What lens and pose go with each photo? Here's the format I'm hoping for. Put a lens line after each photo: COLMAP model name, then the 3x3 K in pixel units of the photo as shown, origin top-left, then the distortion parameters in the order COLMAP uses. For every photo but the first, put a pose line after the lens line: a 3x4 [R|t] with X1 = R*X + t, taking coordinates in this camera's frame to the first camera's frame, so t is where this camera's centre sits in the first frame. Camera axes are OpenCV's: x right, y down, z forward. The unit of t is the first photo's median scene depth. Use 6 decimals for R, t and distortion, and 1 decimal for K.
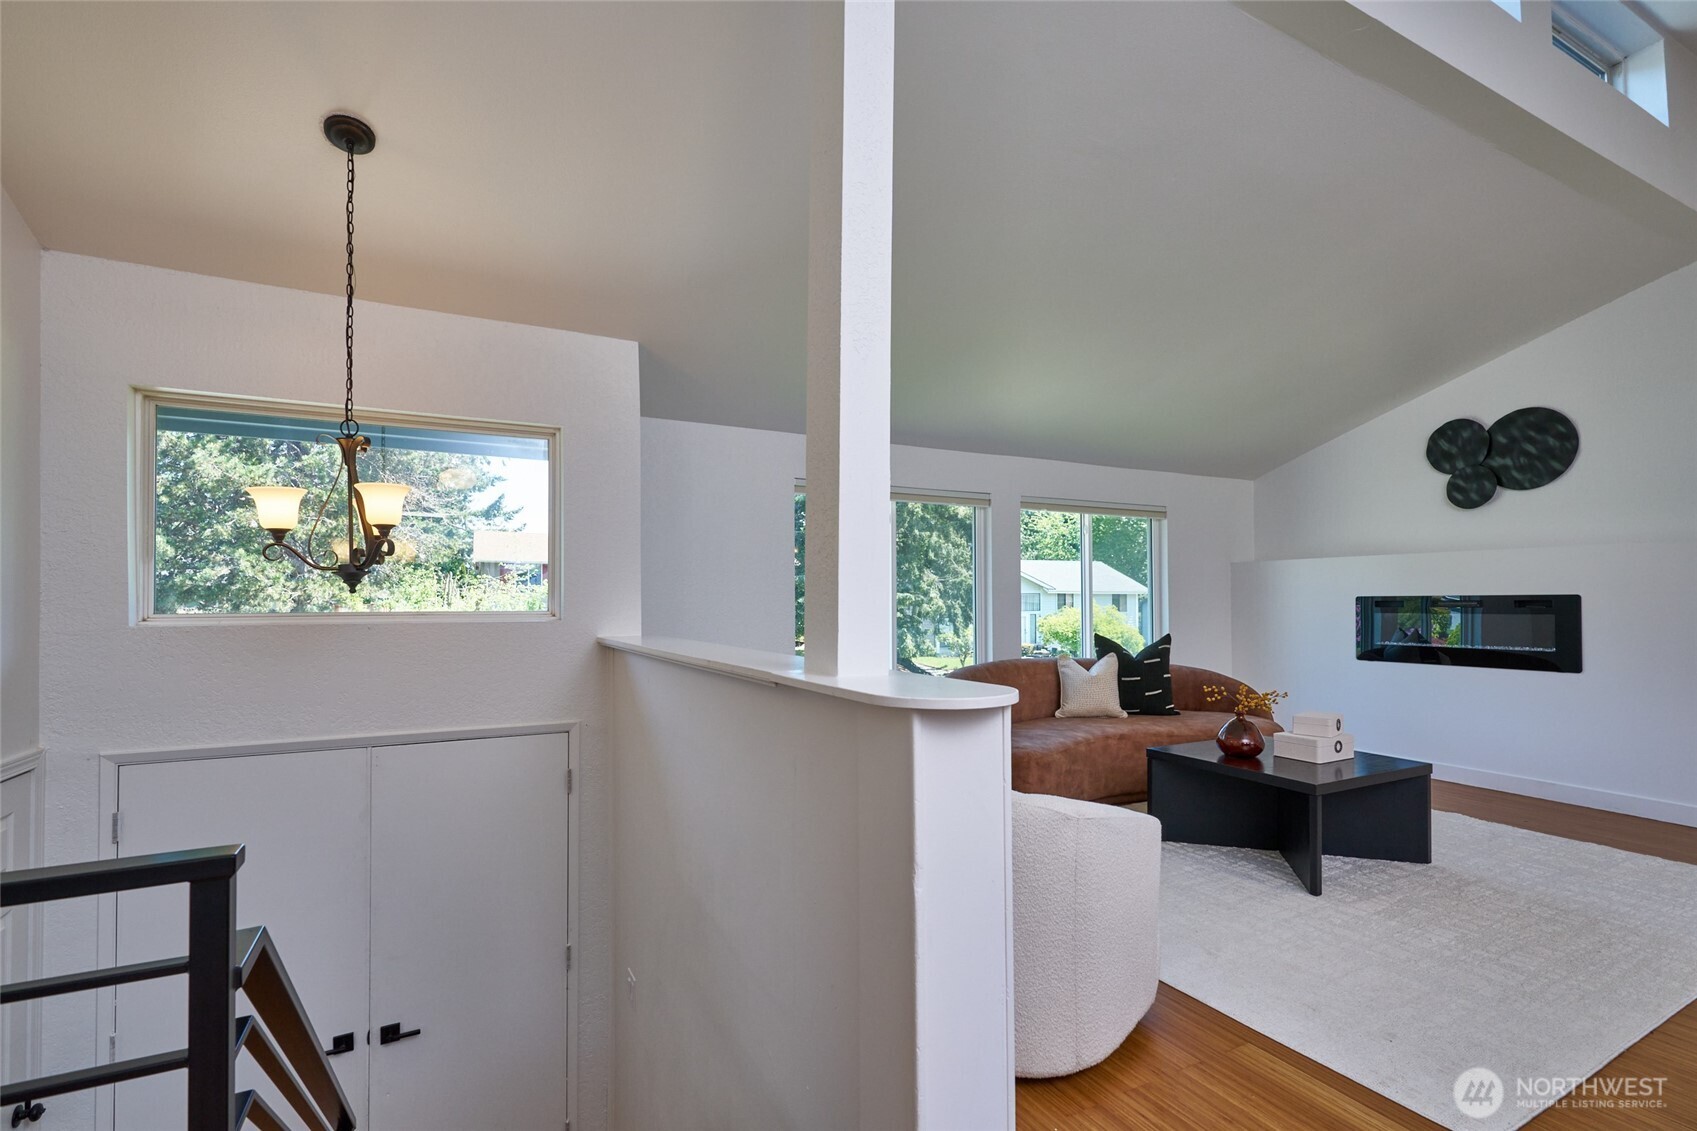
lens RADIAL K [[793.2, 0, 853.4], [0, 793.2, 575.8], [0, 0, 1]] dist [-0.027687, -0.000075]
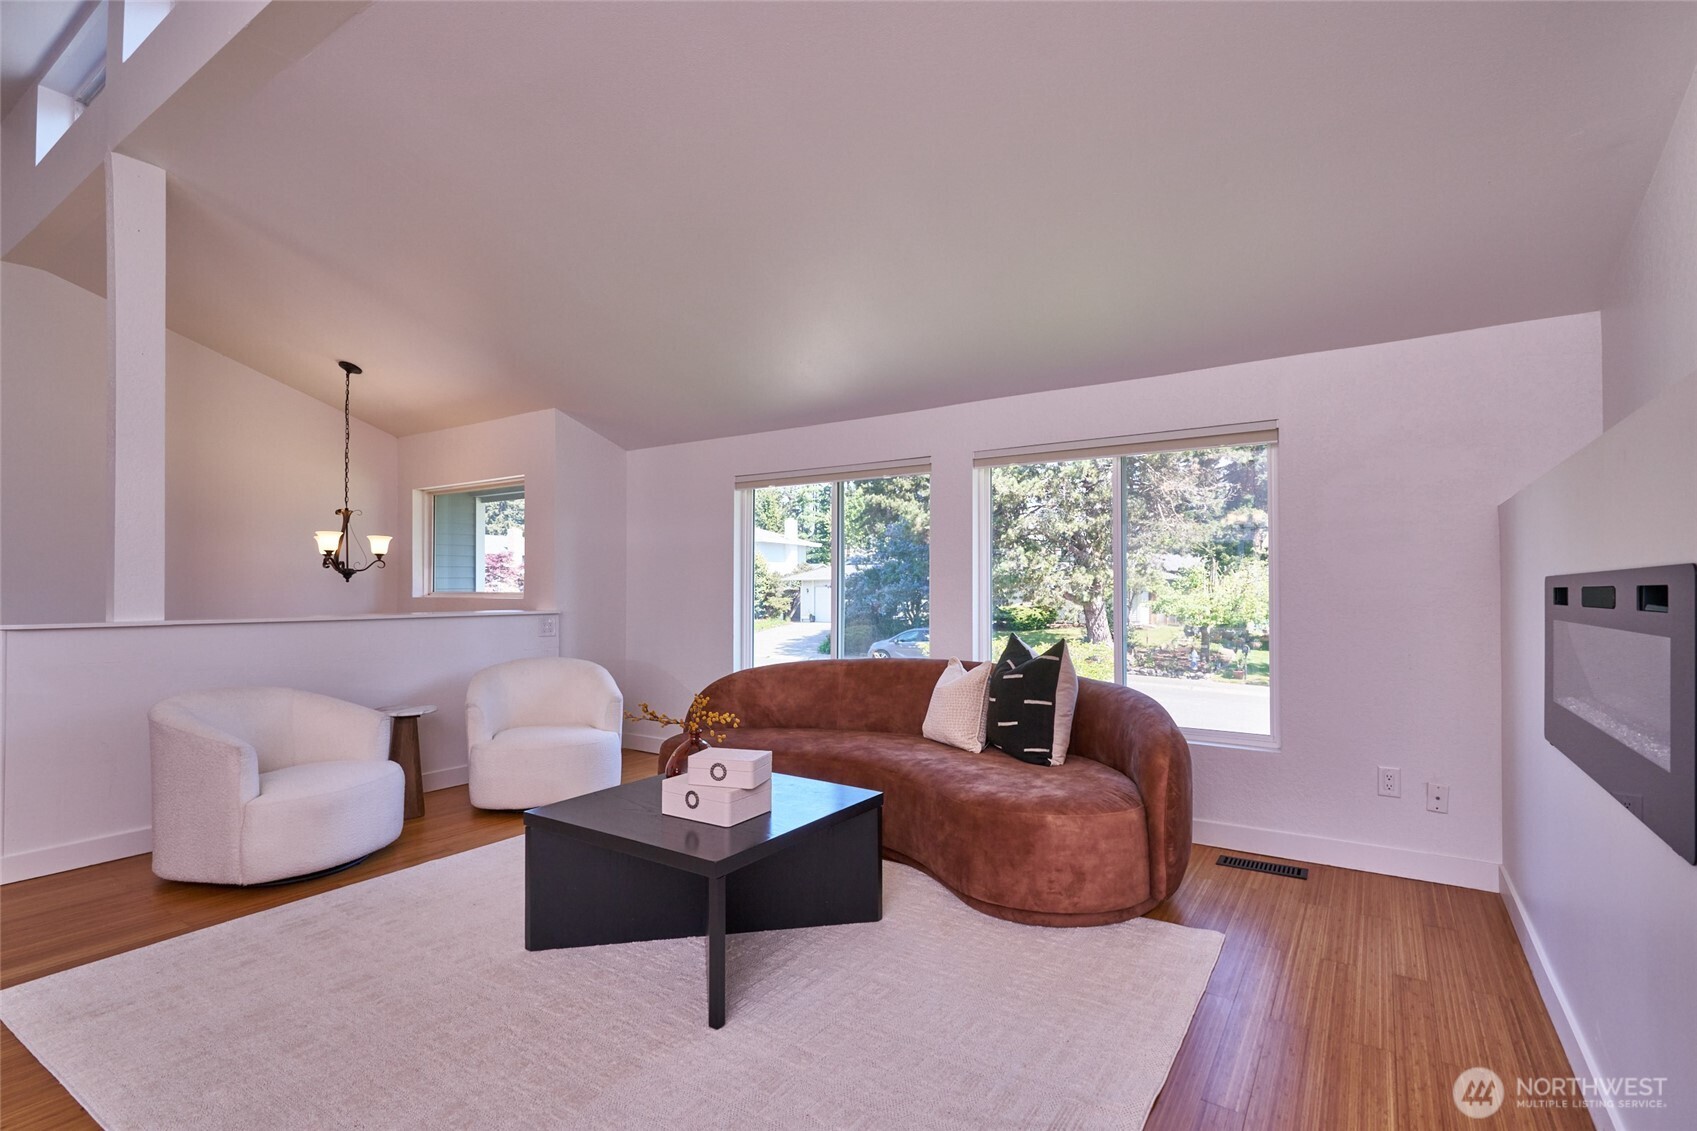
lens RADIAL K [[788.4, 0, 849.7], [0, 788.4, 567.8], [0, 0, 1]] dist [0.000581, 0.000380]
pose [[0.476611, -0.020743, -0.878870, 0.829196], [0.027123, 0.999593, -0.008883, 0.015667], [0.878696, -0.019603, 0.476979, 0.521055]]
